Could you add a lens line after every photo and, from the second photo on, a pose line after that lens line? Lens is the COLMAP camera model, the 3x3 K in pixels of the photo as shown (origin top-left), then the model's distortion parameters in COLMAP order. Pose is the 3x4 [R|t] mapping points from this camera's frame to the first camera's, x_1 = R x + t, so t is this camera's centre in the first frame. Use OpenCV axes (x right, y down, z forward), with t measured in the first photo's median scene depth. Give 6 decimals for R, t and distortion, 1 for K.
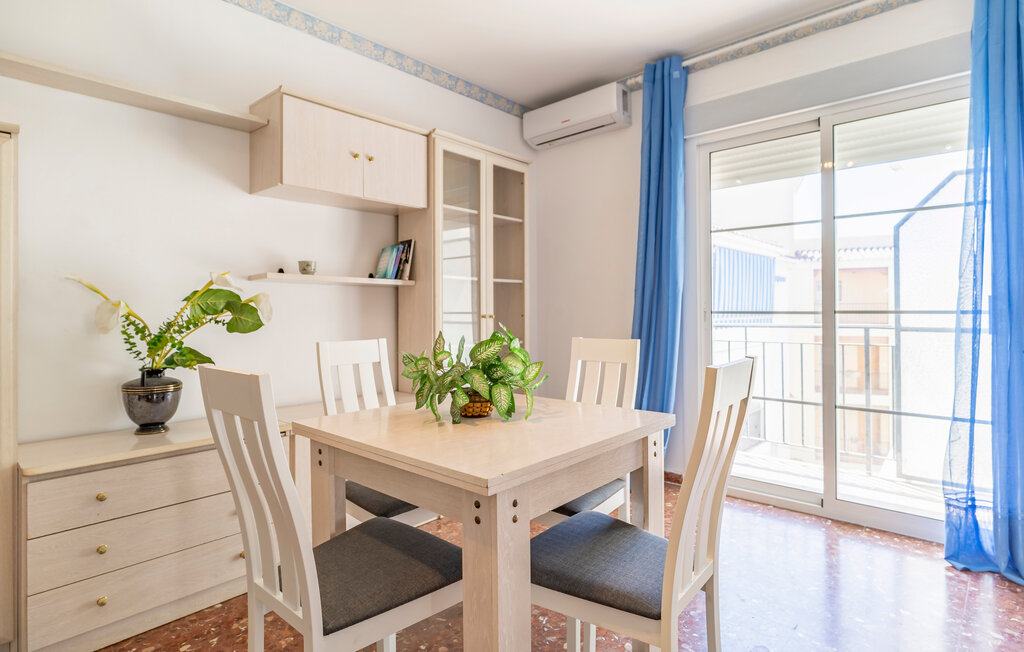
lens RADIAL K [[527.8, 0, 514.6], [0, 527.8, 304.7], [0, 0, 1]] dist [-0.022429, -0.000312]
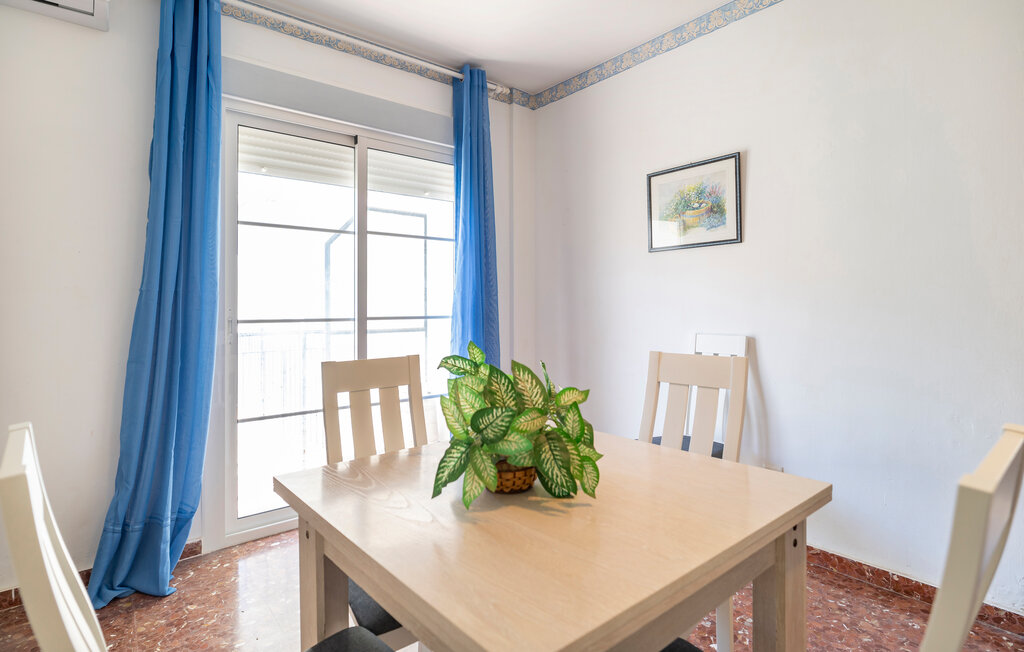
lens RADIAL K [[527.8, 0, 514.6], [0, 527.8, 304.7], [0, 0, 1]] dist [-0.022429, -0.000312]
pose [[0.133077, 0.011192, 0.991043, -0.393347], [-0.008252, 0.999914, -0.010184, -0.008036], [-0.991071, -0.006822, 0.133158, 0.501030]]
